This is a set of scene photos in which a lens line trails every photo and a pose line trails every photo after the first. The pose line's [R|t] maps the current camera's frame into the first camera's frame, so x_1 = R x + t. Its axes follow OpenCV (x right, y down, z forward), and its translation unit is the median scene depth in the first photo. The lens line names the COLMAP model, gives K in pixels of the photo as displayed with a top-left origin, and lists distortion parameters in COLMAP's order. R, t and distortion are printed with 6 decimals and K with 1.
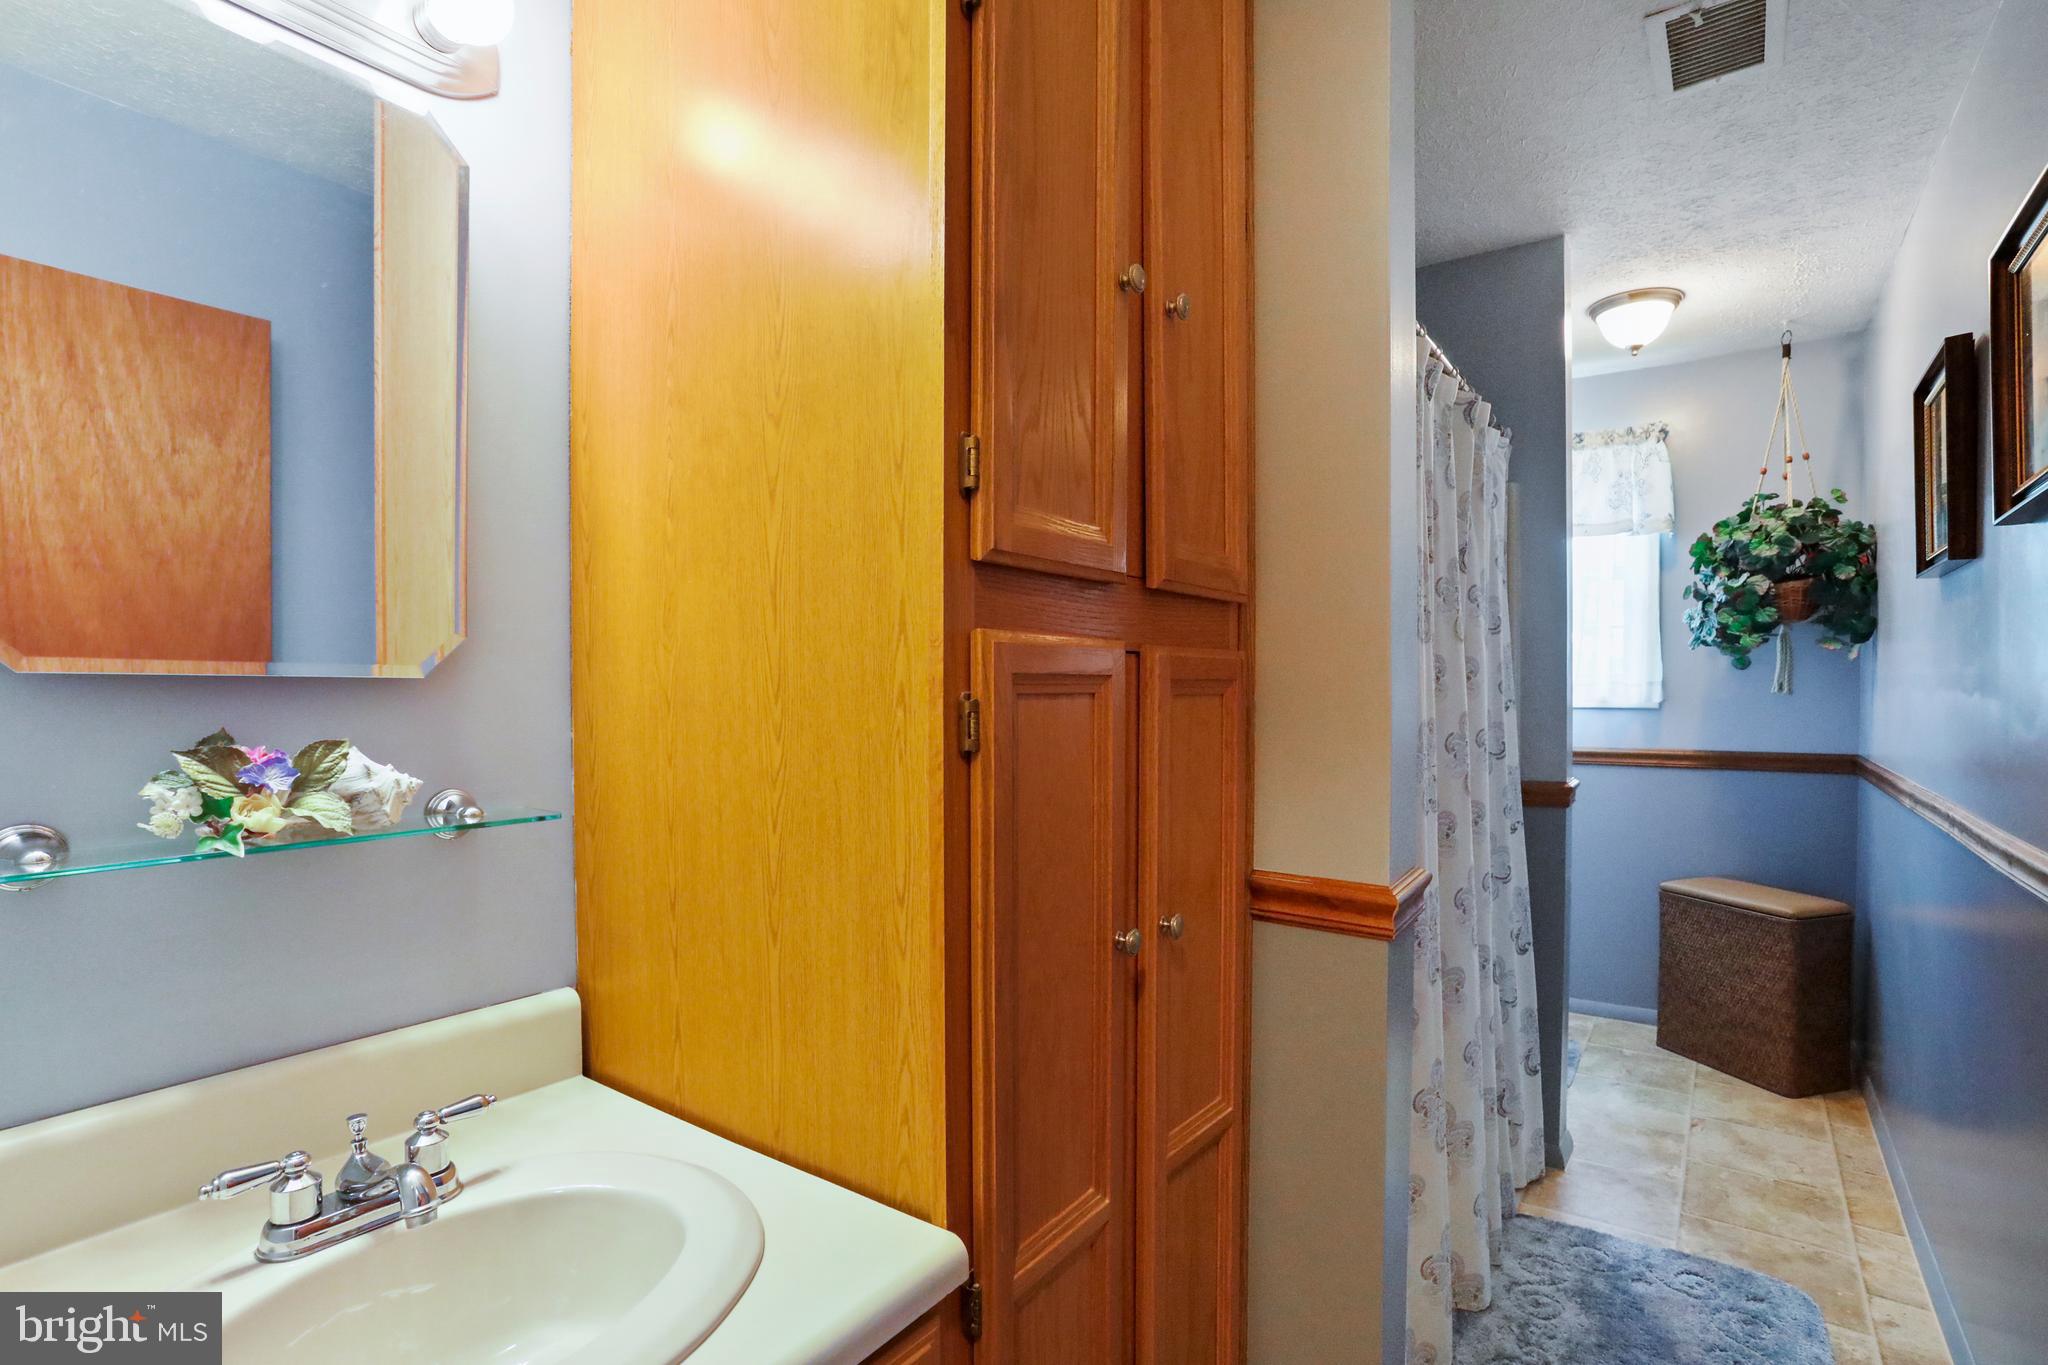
lens RADIAL K [[991.2, 0, 1019.5], [0, 991.2, 683.6], [0, 0, 1]] dist [-0.023213, 0.006877]
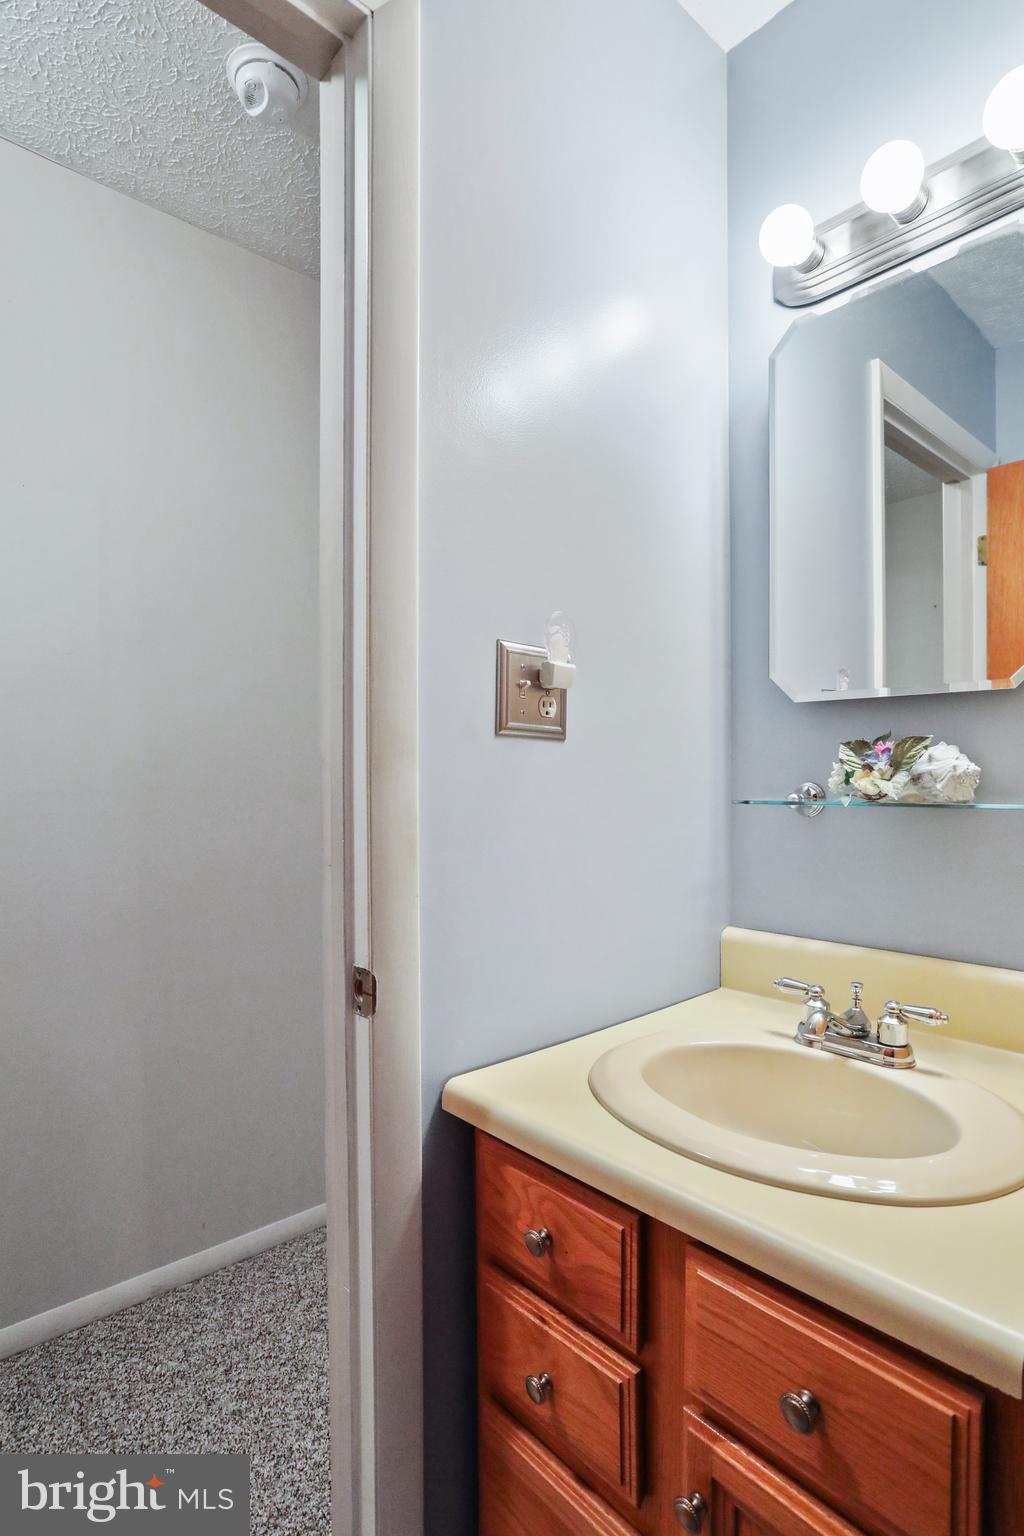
lens RADIAL K [[775.5, 0, 509.3], [0, 775.5, 771.1], [0, 0, 1]] dist [-0.037093, -0.000475]
pose [[-0.225781, -0.005000, -0.974165, 0.538950], [0.007914, 0.999944, -0.006966, 0.115288], [0.974146, -0.009282, -0.225729, 0.695301]]
